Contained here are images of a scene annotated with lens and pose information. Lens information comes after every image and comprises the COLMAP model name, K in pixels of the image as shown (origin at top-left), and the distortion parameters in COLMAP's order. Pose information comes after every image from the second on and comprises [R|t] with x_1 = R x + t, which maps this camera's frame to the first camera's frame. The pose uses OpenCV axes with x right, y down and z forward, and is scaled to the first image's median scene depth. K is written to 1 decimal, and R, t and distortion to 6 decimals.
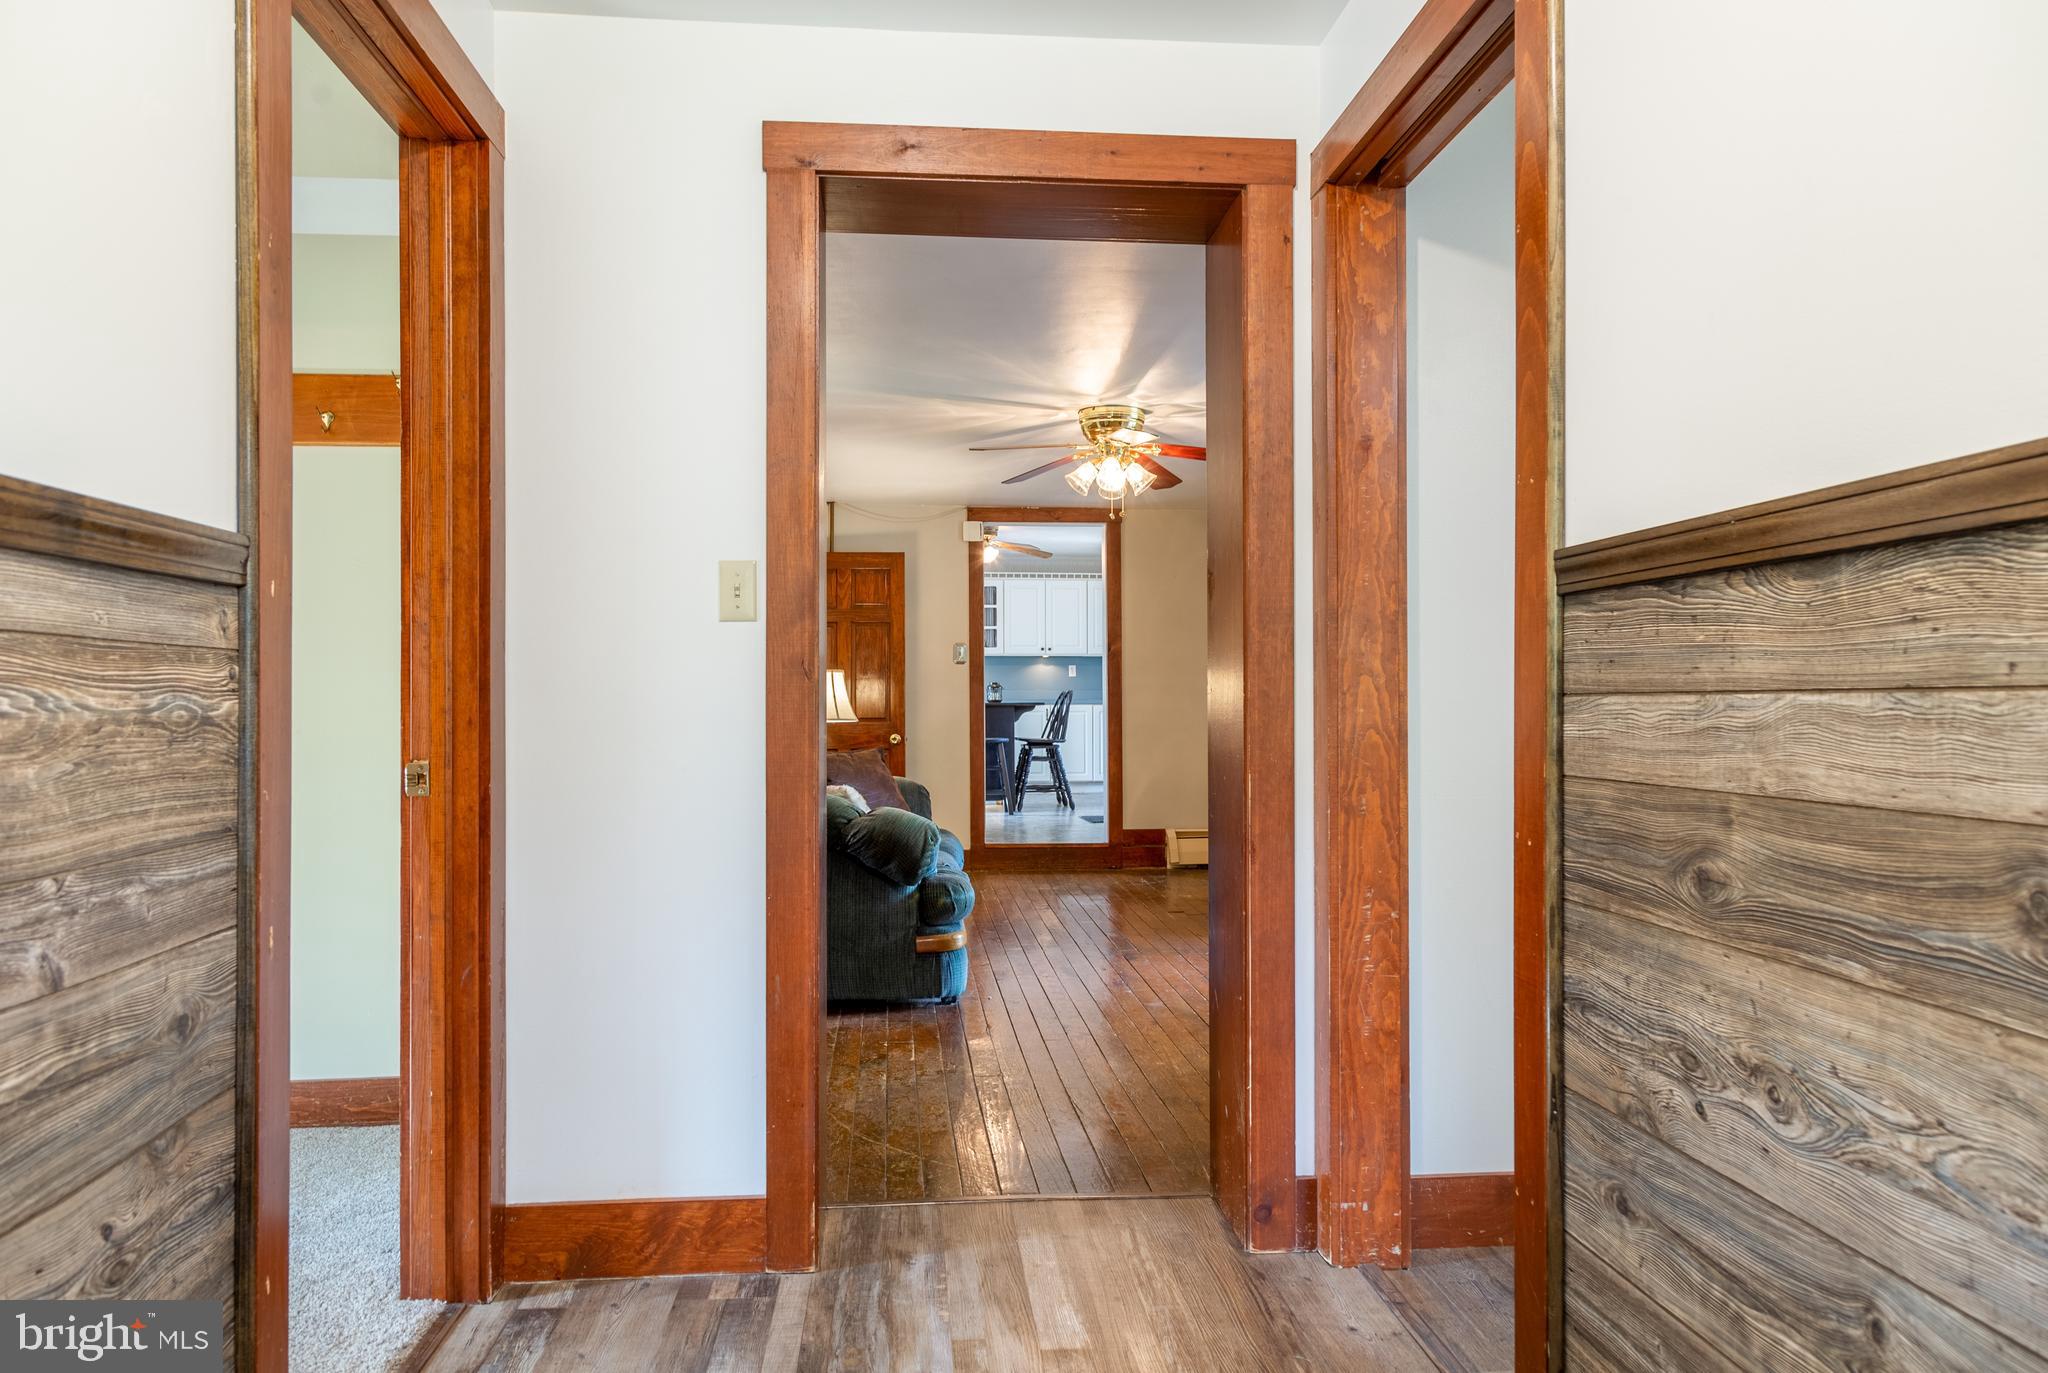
lens RADIAL K [[1440.6, 0, 1020.8], [0, 1440.6, 690.4], [0, 0, 1]] dist [0.009241, 0.001620]
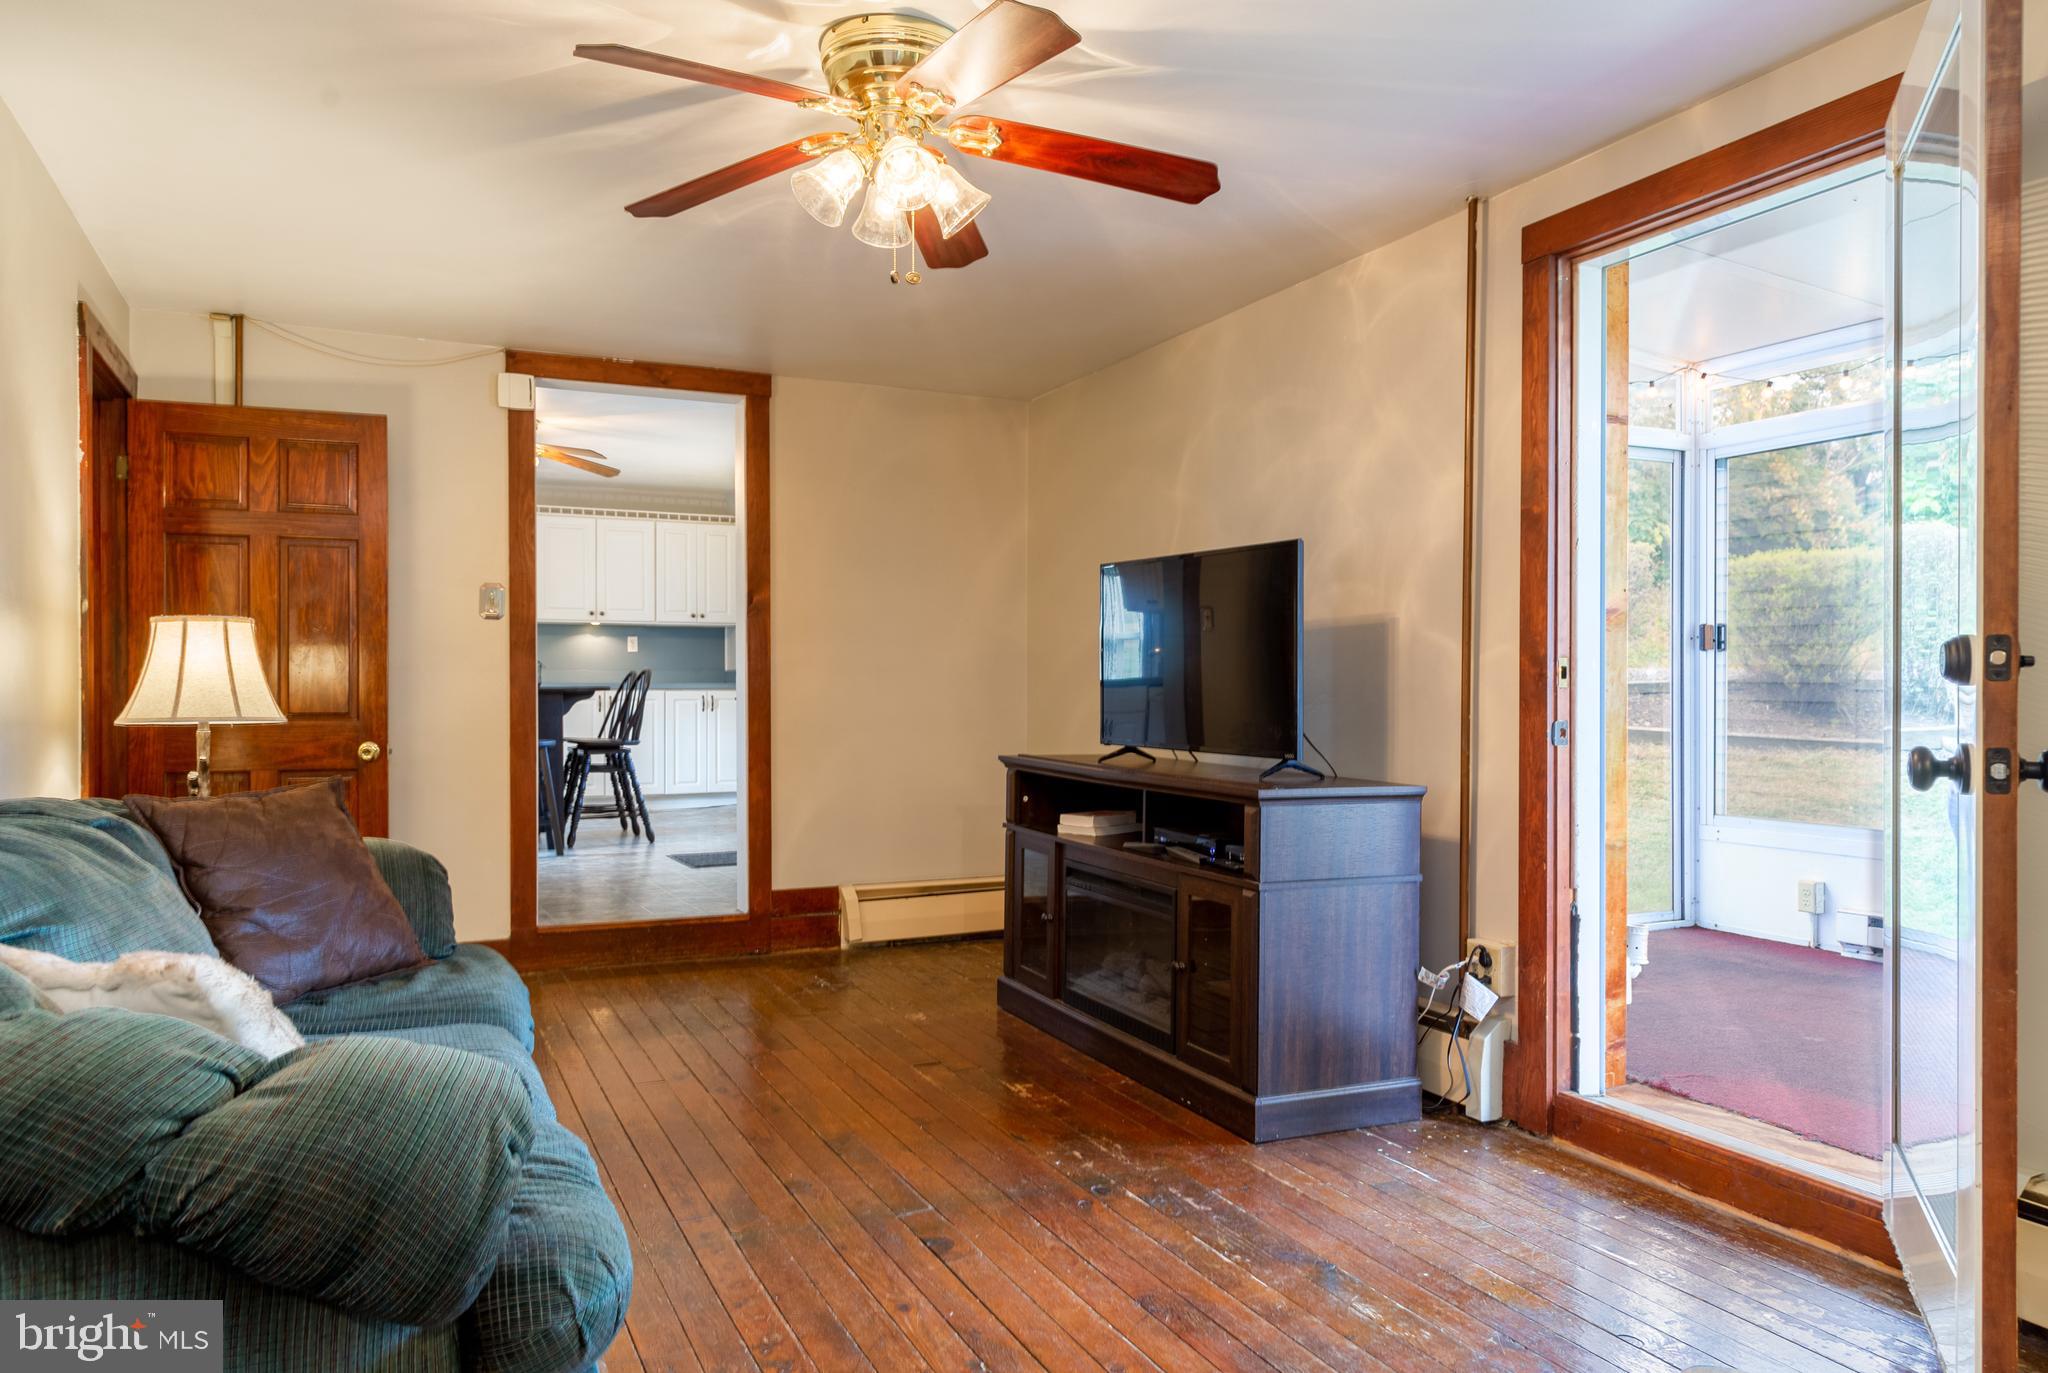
lens RADIAL K [[1440.6, 0, 1040.8], [0, 1440.6, 686.2], [0, 0, 1]] dist [0.009241, 0.001620]
pose [[0.939455, 0.000550, 0.342671, -0.033170], [-0.003105, 0.999971, 0.006908, 0.003587], [-0.342657, -0.007553, 0.939430, 0.374475]]
